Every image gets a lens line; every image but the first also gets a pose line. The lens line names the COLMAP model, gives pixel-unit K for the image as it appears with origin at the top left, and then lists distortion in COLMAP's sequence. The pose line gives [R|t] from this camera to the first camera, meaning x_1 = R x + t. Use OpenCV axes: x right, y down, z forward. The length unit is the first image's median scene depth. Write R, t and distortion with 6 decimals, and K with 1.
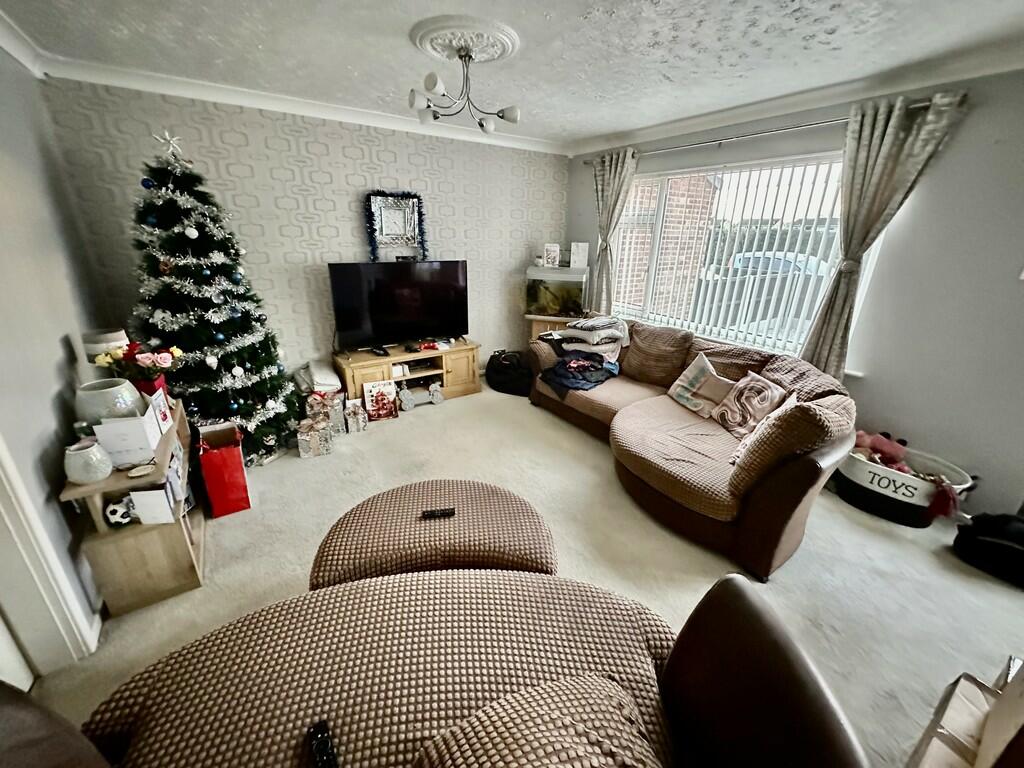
lens RADIAL K [[408.8, 0, 512.4], [0, 408.8, 380.6], [0, 0, 1]] dist [0.000635, 0.000063]
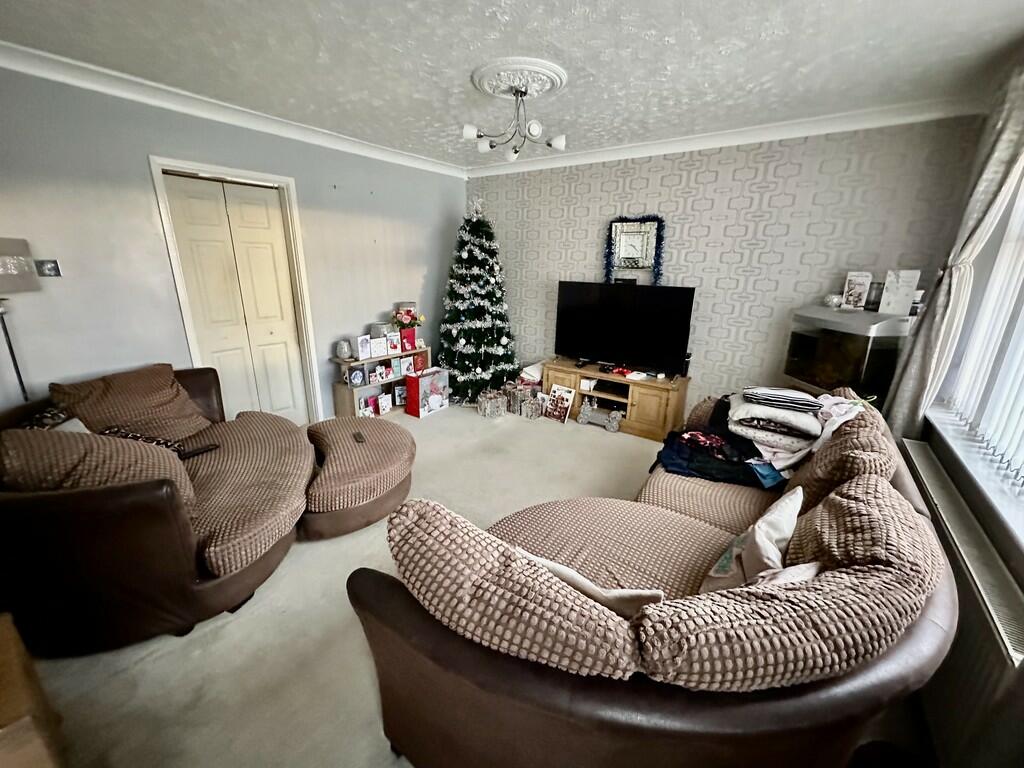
lens RADIAL K [[408.8, 0, 512.4], [0, 408.8, 380.6], [0, 0, 1]] dist [0.000635, 0.000063]
pose [[0.346083, 0.253290, -0.903366, 0.636586], [-0.333091, 0.933313, 0.134078, -0.118032], [0.877084, 0.254501, 0.407372, 0.428598]]
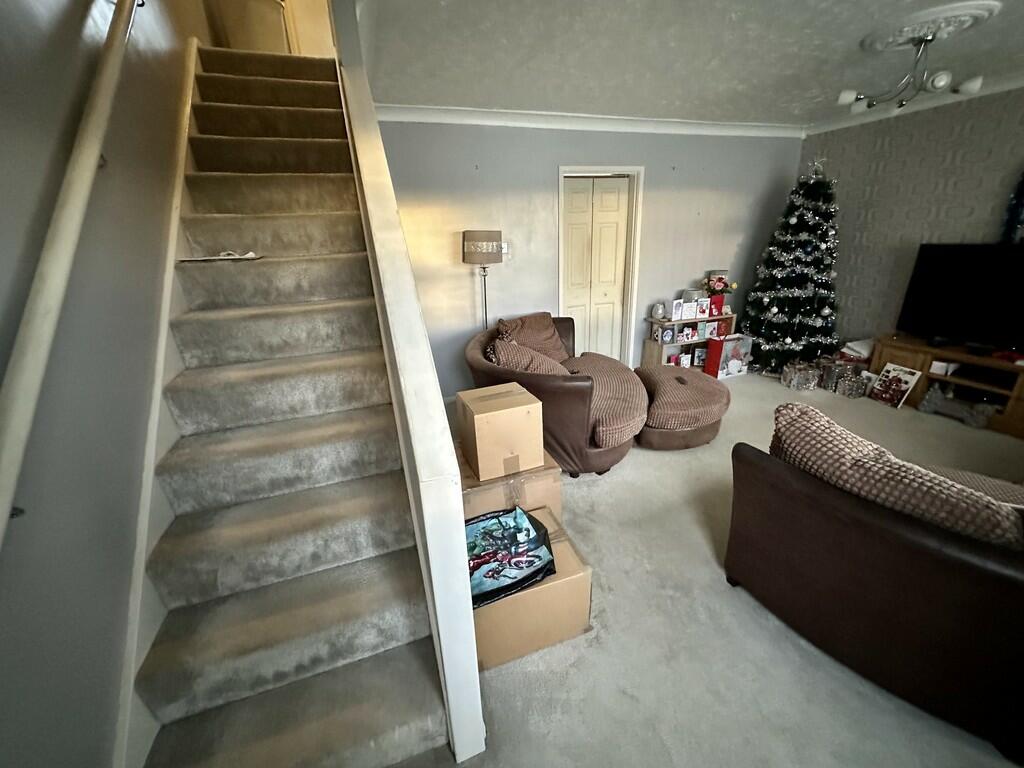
lens RADIAL K [[408.8, 0, 512.4], [0, 408.8, 380.6], [0, 0, 1]] dist [0.000635, 0.000063]
pose [[-0.250640, 0.318162, -0.914305, 0.820285], [-0.298783, 0.872920, 0.385667, -0.068317], [0.920819, 0.369842, -0.123727, 0.281345]]
